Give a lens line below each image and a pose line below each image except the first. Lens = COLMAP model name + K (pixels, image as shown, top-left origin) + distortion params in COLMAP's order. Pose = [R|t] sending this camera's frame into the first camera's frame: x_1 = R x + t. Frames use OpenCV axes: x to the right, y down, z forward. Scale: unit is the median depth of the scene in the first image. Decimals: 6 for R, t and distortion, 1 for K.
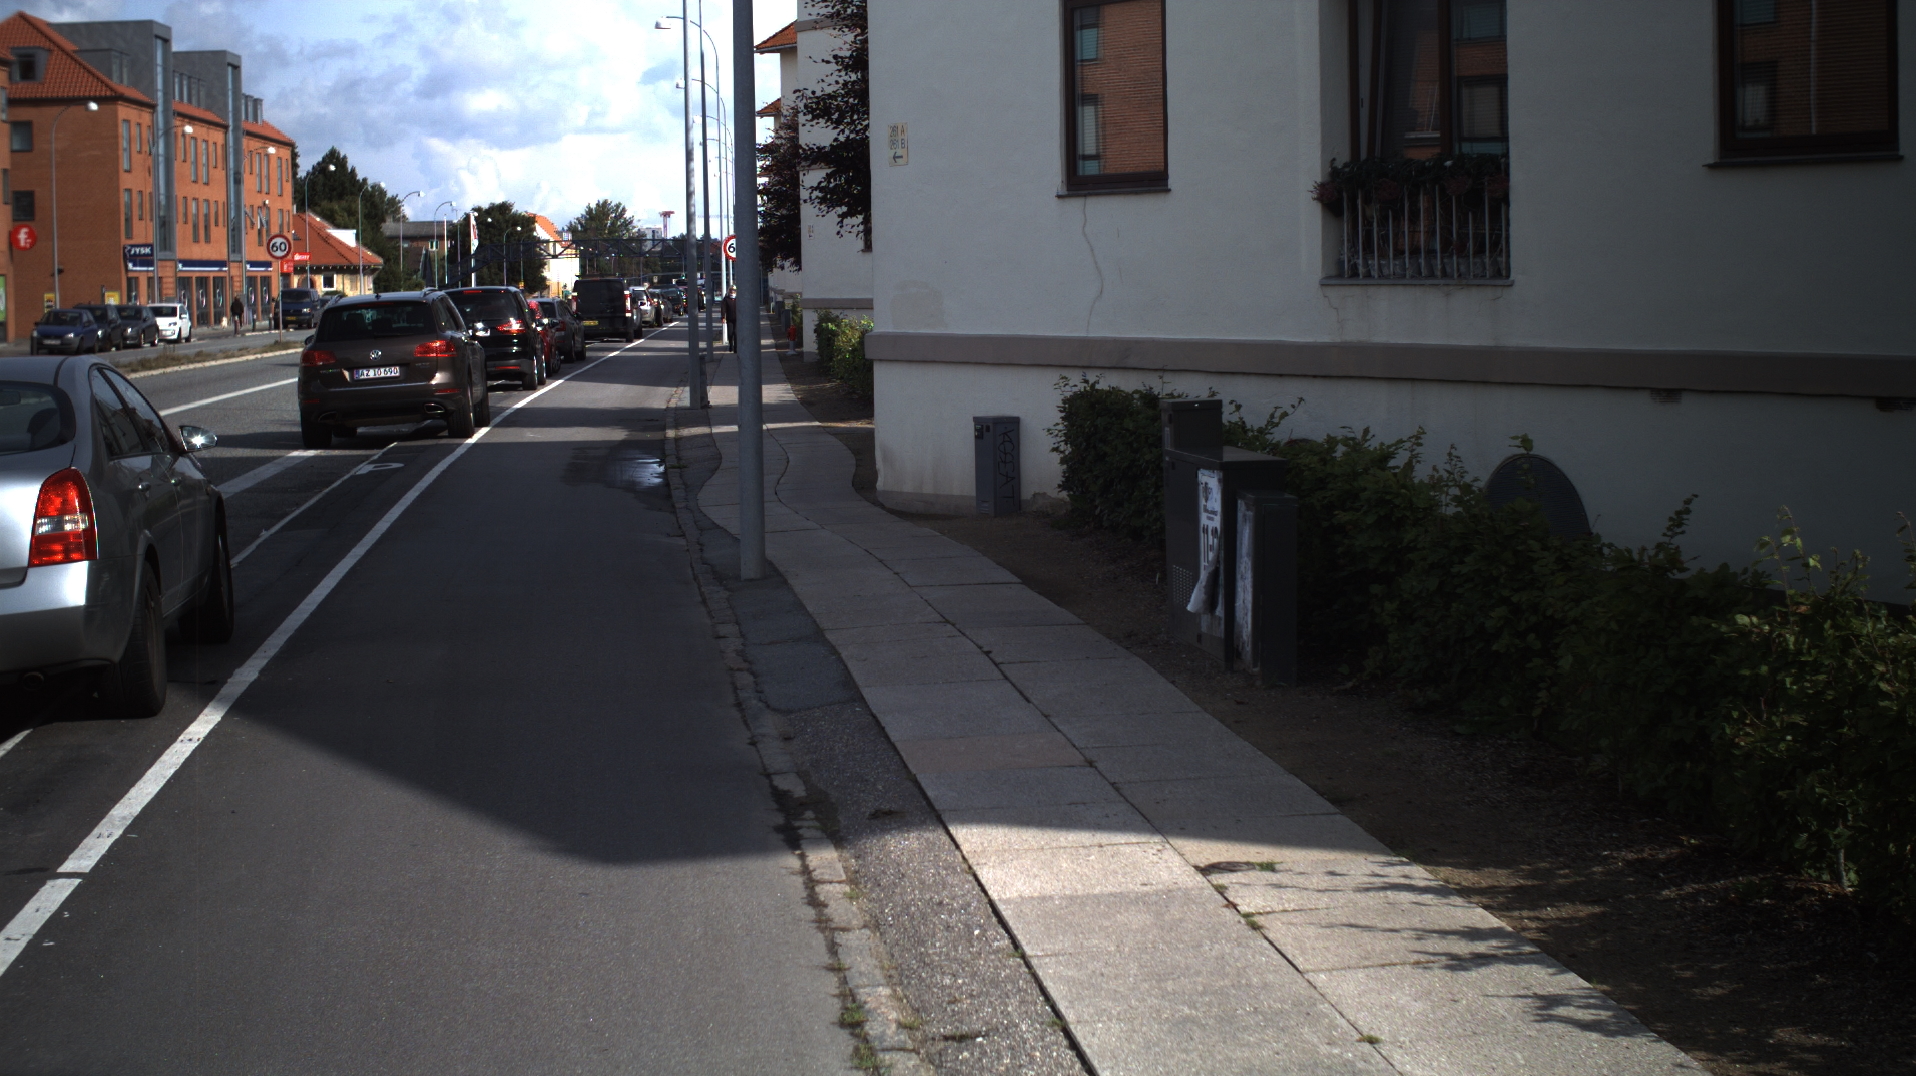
lens RADIAL K [[3398.4, 0, 958.9], [0, 3398.4, 534.0], [0, 0, 1]] dist [-0.253706, 0.000000]
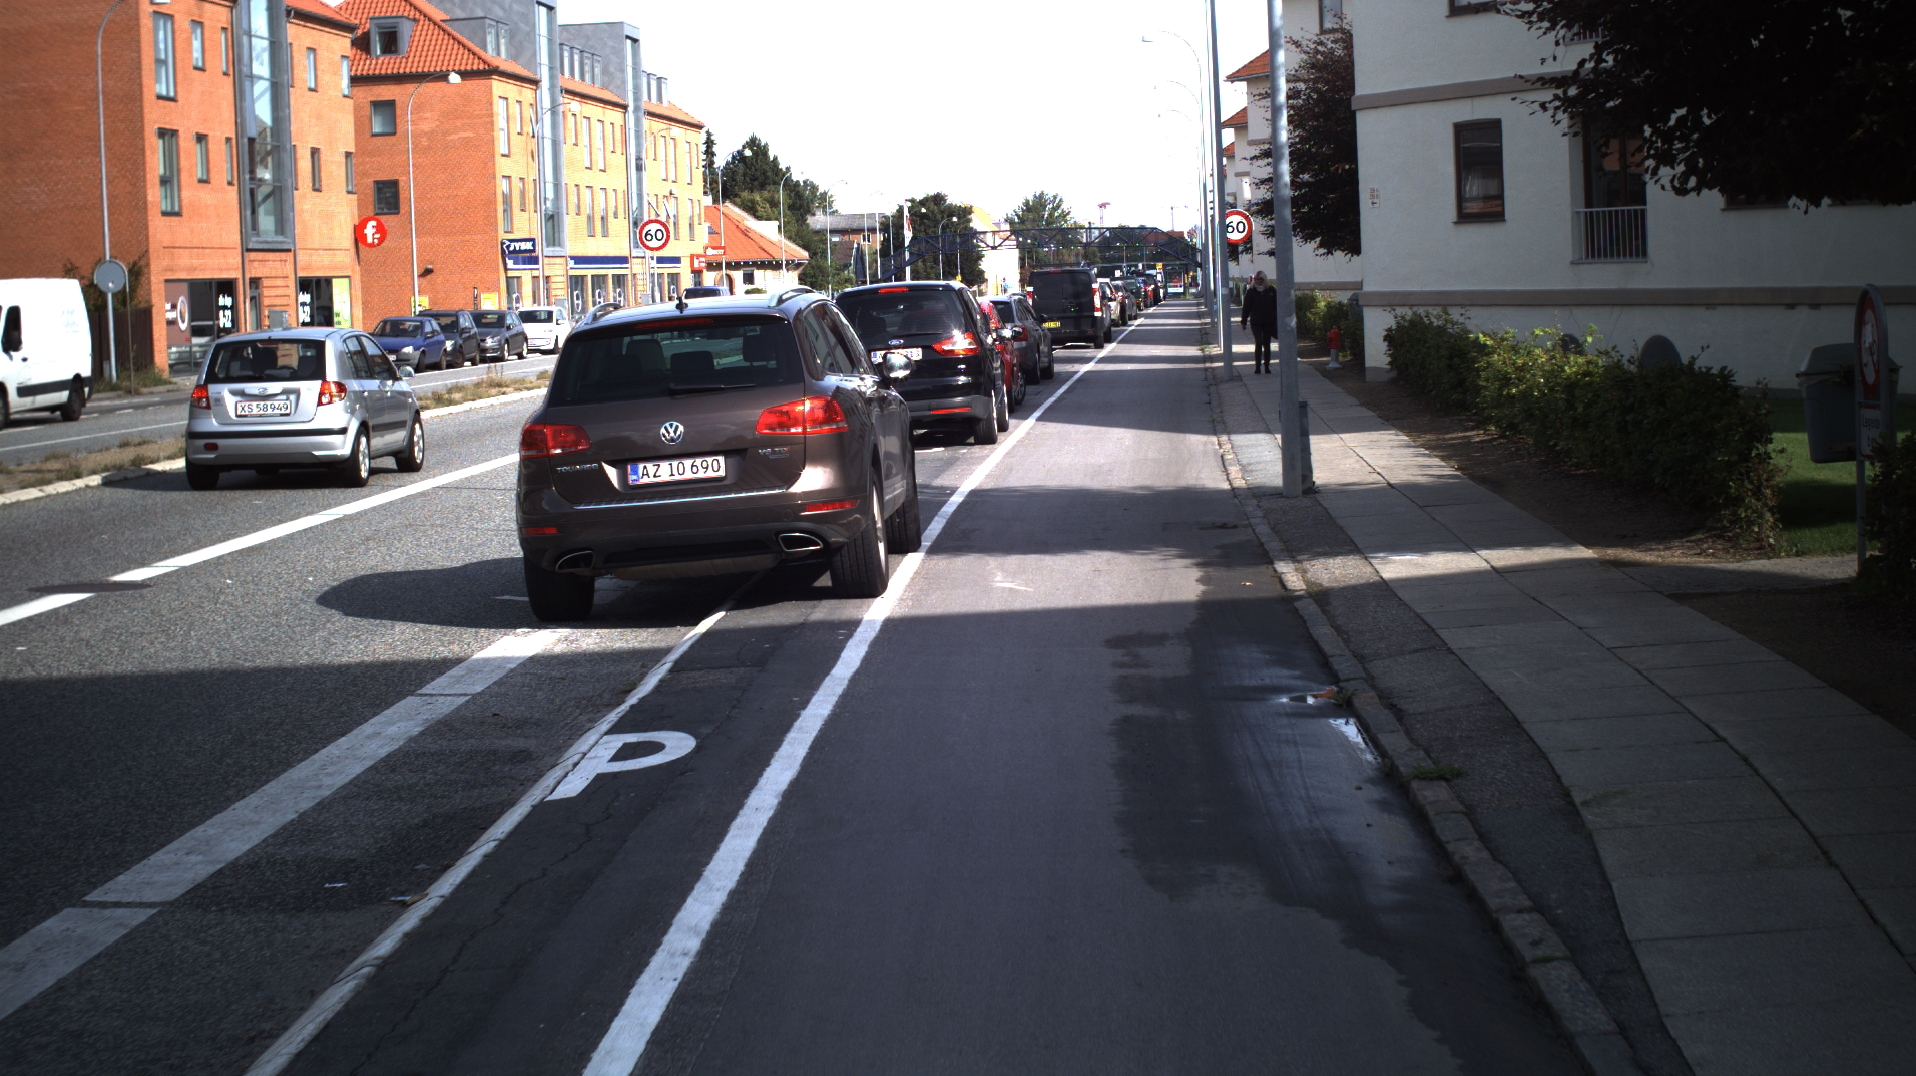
lens RADIAL K [[3398.4, 0, 954.5], [0, 3398.4, 532.3], [0, 0, 1]] dist [-0.253706, 0.000000]
pose [[0.991474, -0.010741, -0.129860, -0.070045], [0.011043, 0.999938, 0.001604, -0.037660], [0.129835, -0.003024, 0.991531, 0.514158]]
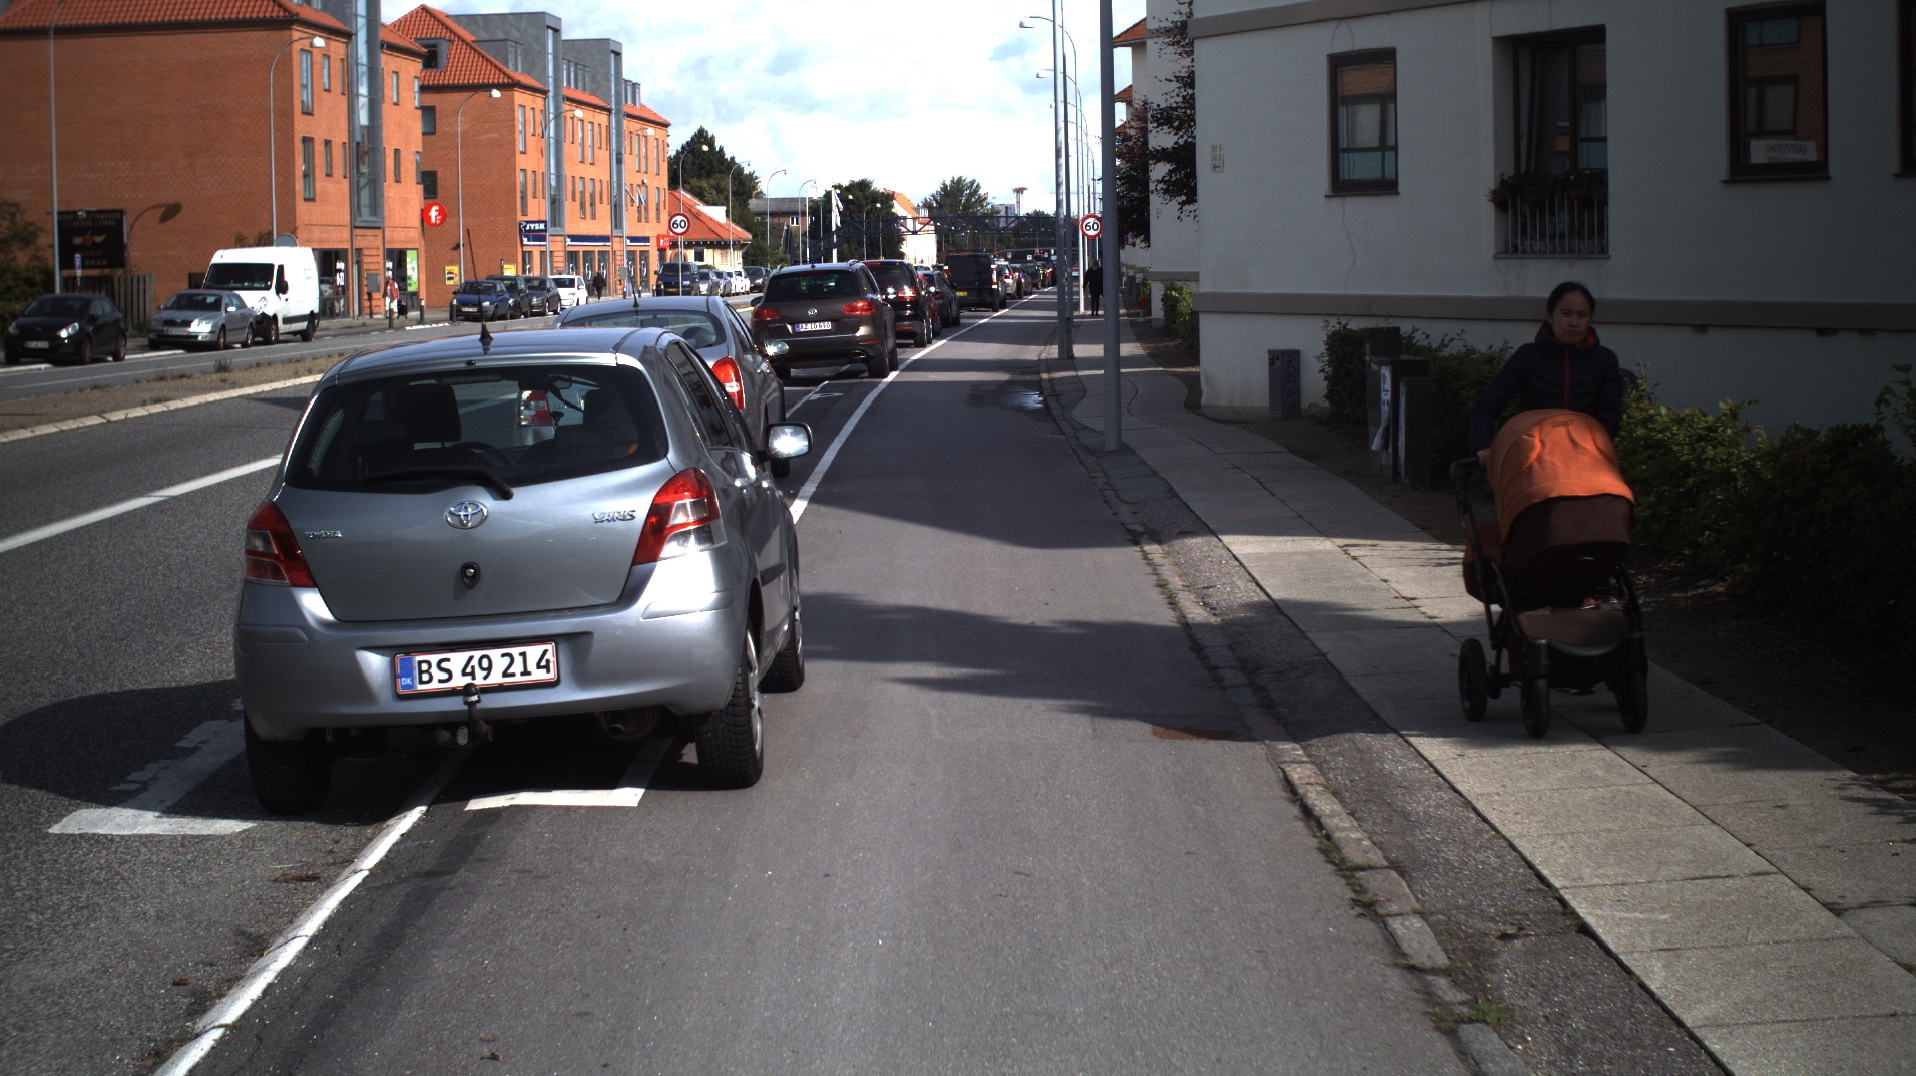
lens RADIAL K [[3398.4, 0, 959.4], [0, 3398.4, 547.3], [0, 0, 1]] dist [-0.253706, 0.000000]
pose [[0.994675, 0.008298, -0.102729, 0.013471], [-0.007184, 0.999911, 0.011212, 0.019823], [0.102813, -0.010414, 0.994646, -0.255534]]
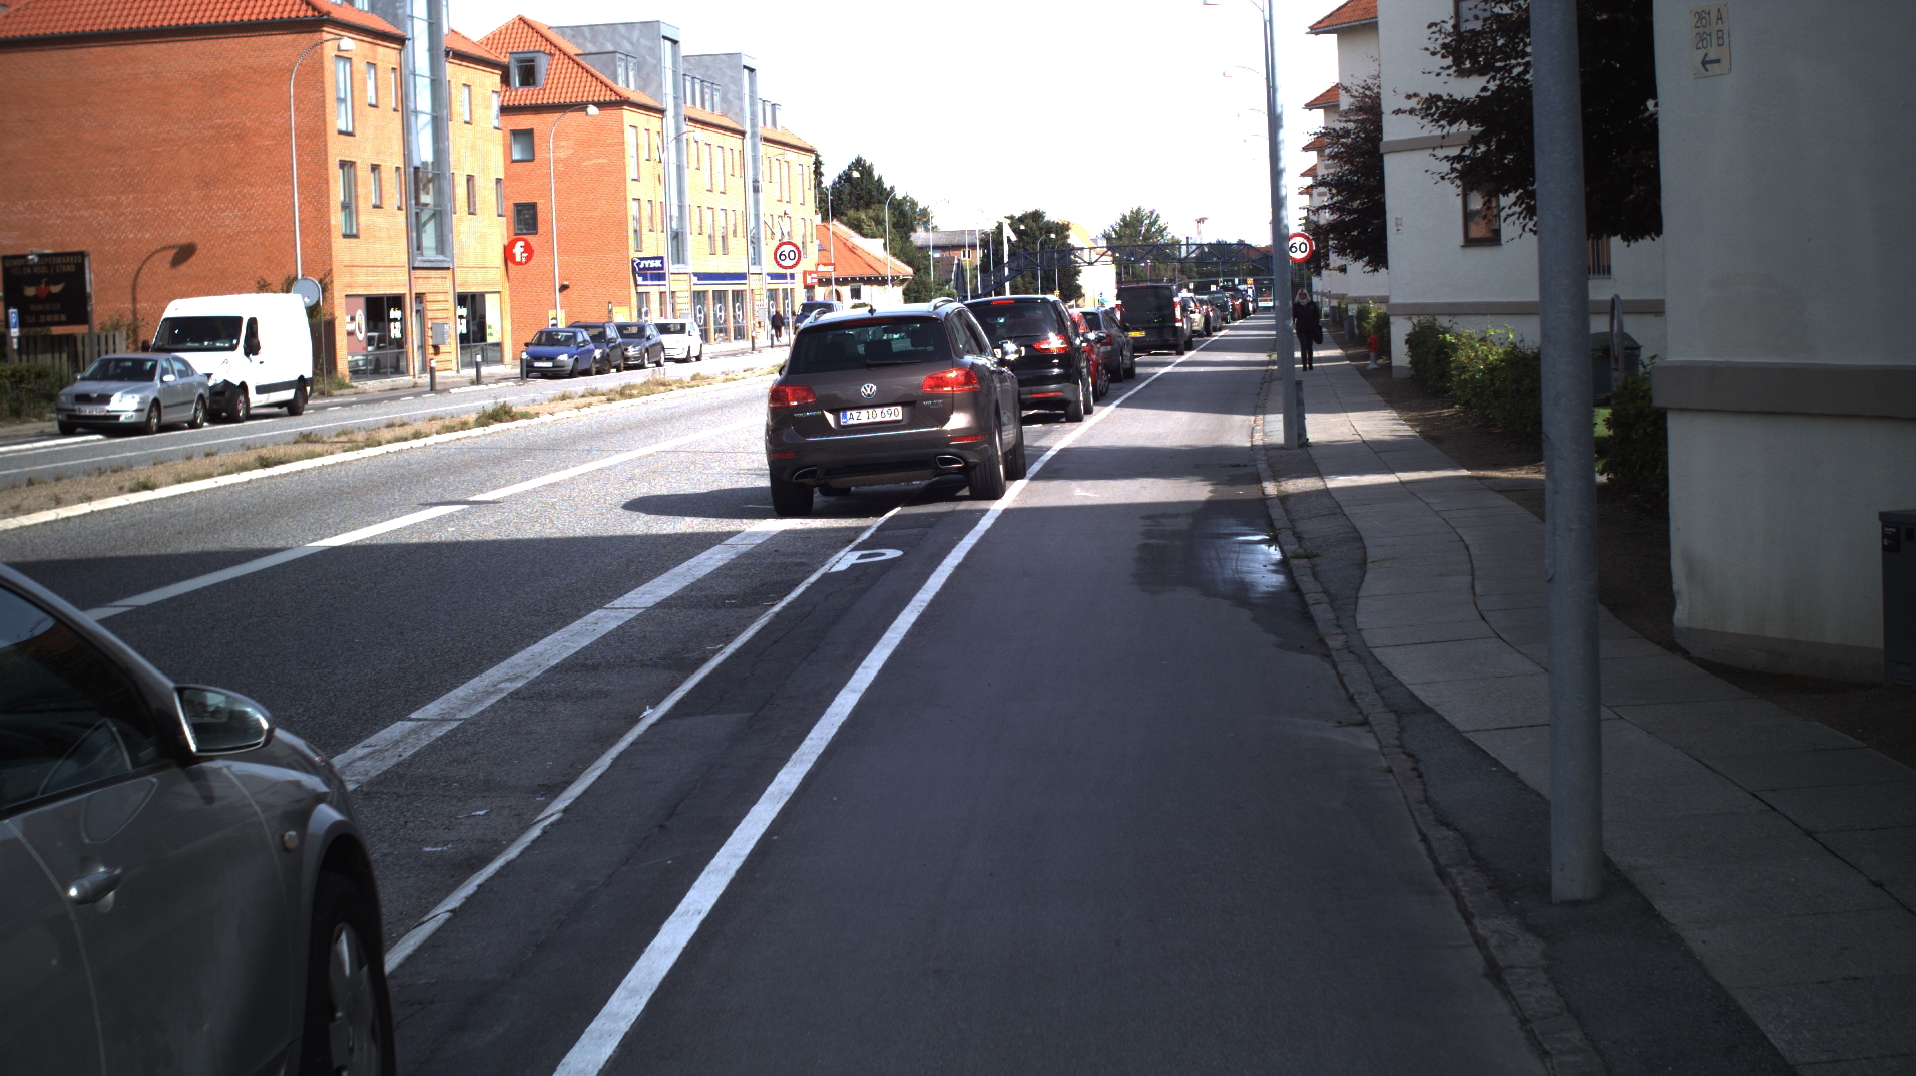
lens RADIAL K [[3398.4, 0, 955.8], [0, 3398.4, 536.3], [0, 0, 1]] dist [-0.253706, 0.000000]
pose [[0.987338, -0.011598, -0.158208, -0.035816], [0.011429, 0.999933, -0.001979, -0.018739], [0.158221, 0.000146, 0.987404, 0.259108]]
